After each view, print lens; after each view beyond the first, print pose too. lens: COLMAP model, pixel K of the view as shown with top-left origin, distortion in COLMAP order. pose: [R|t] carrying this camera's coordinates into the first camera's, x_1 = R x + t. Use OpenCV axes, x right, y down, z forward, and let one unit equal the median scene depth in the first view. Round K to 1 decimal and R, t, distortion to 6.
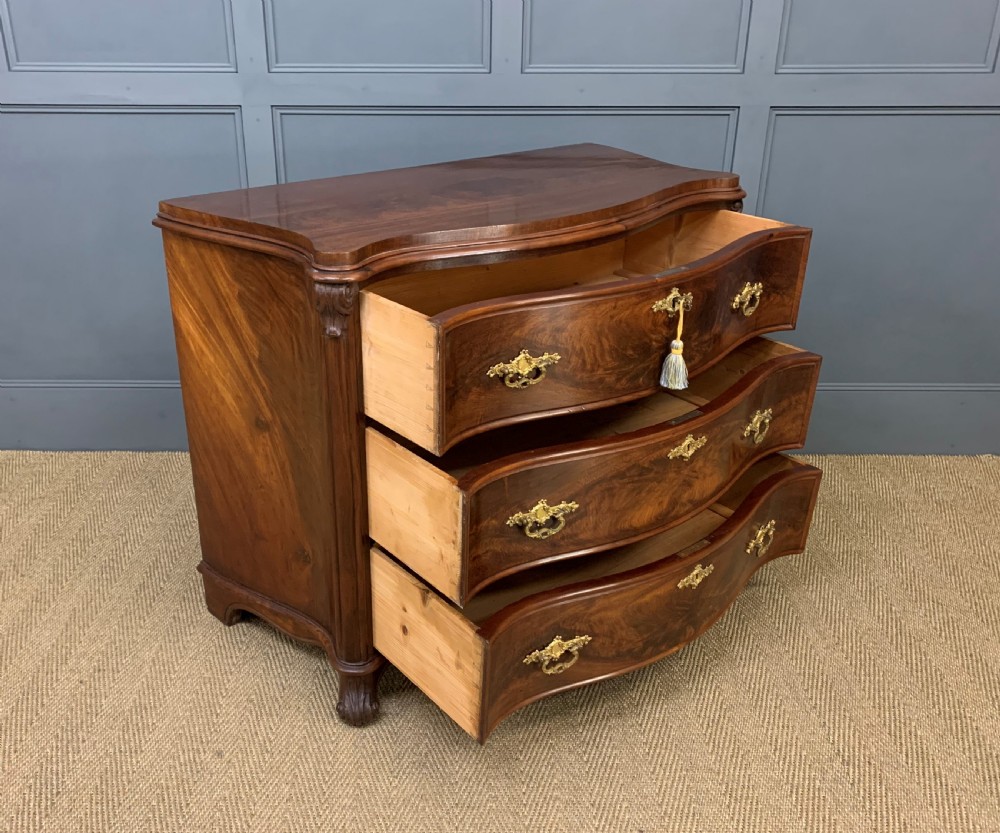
lens RADIAL K [[976.7, 0, 458.4], [0, 976.7, 423.3], [0, 0, 1]] dist [0.014111, 0.000000]
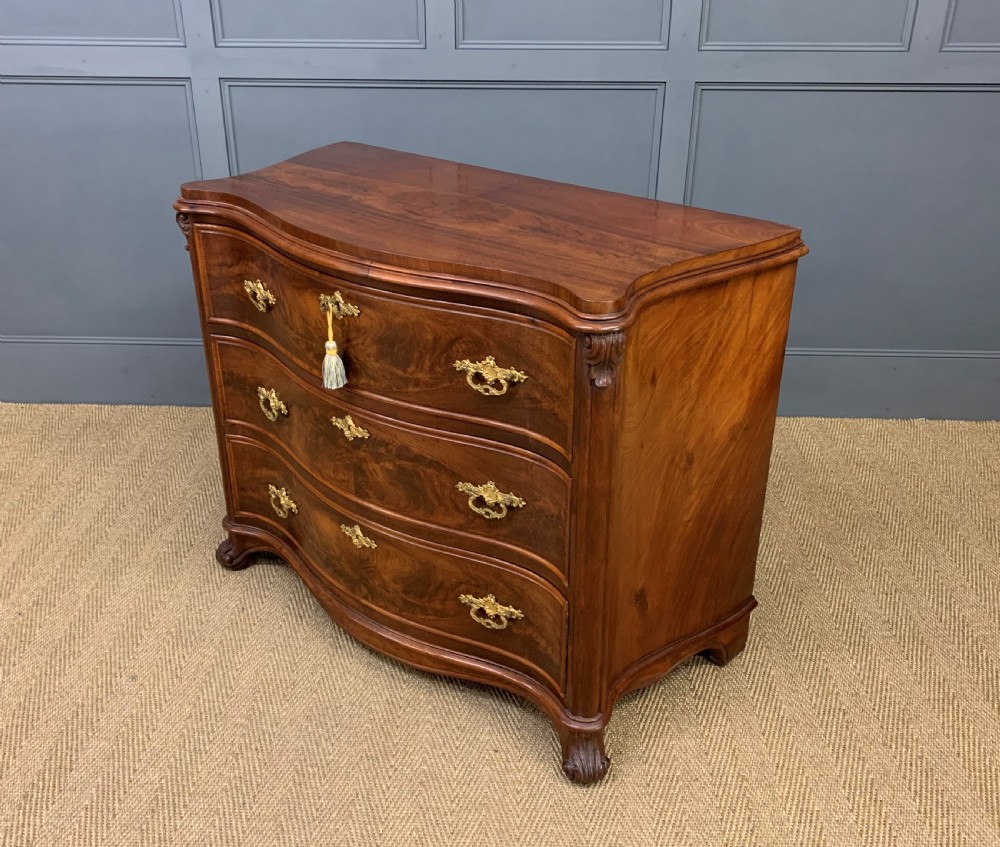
lens RADIAL K [[1030.1, 0, 491.2], [0, 1030.1, 402.5], [0, 0, 1]] dist [0.014917, 0.000000]
pose [[0.999563, 0.013672, -0.026215, 0.172500], [-0.013052, 0.999634, 0.023682, -0.007387], [0.026529, -0.023329, 0.999376, -0.141119]]
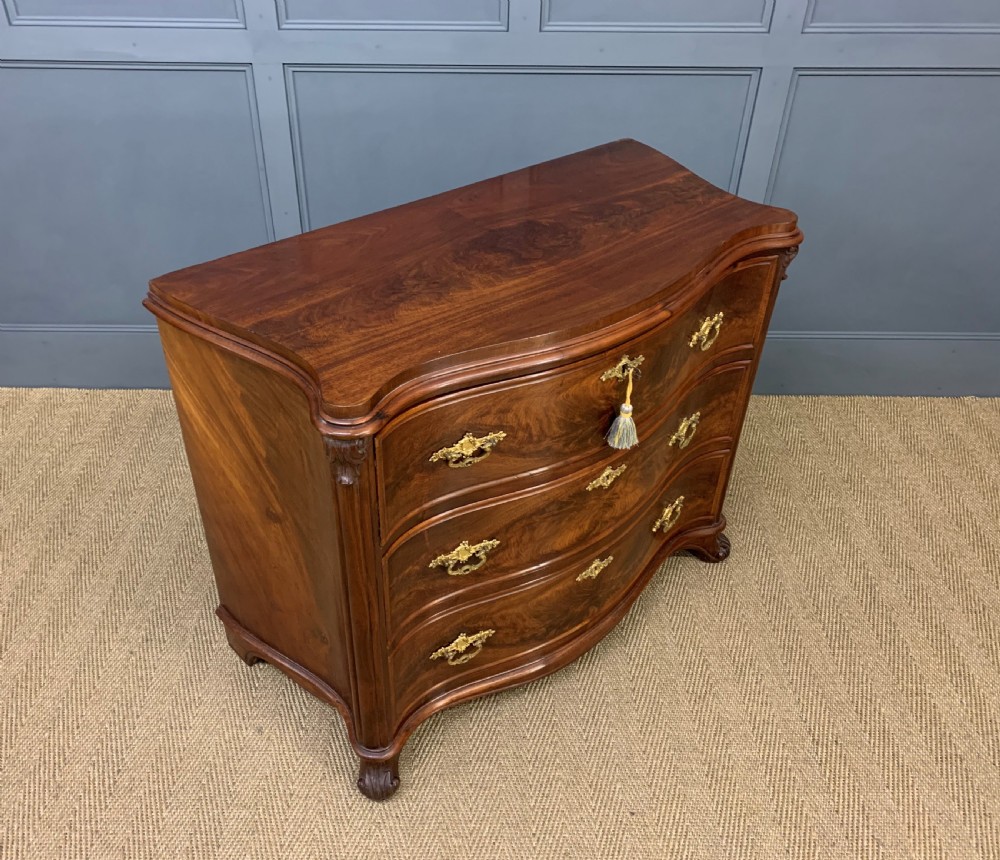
lens RADIAL K [[905.7, 0, 470.4], [0, 905.7, 429.9], [0, 0, 1]] dist [0.013112, 0.000000]
pose [[0.999983, 0.005112, 0.002958, -0.006370], [-0.005618, 0.977808, 0.209427, -0.201516], [-0.001821, -0.209440, 0.977820, 0.048571]]
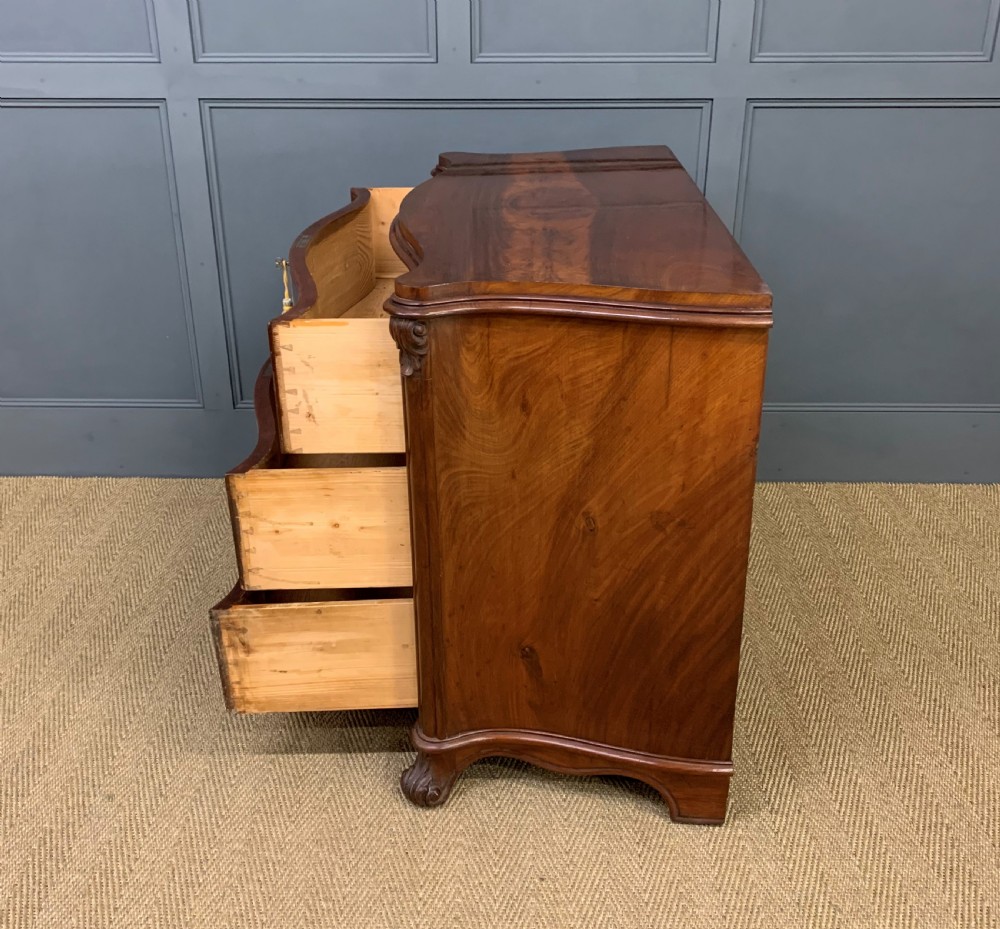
lens RADIAL K [[1150.1, 0, 492.8], [0, 1150.1, 454.9], [0, 0, 1]] dist [0.019242, 0.000000]
pose [[0.999845, 0.002689, -0.017378, 0.131264], [-0.002539, 0.999959, 0.008695, -0.002868], [0.017401, -0.008649, 0.999811, -0.095184]]
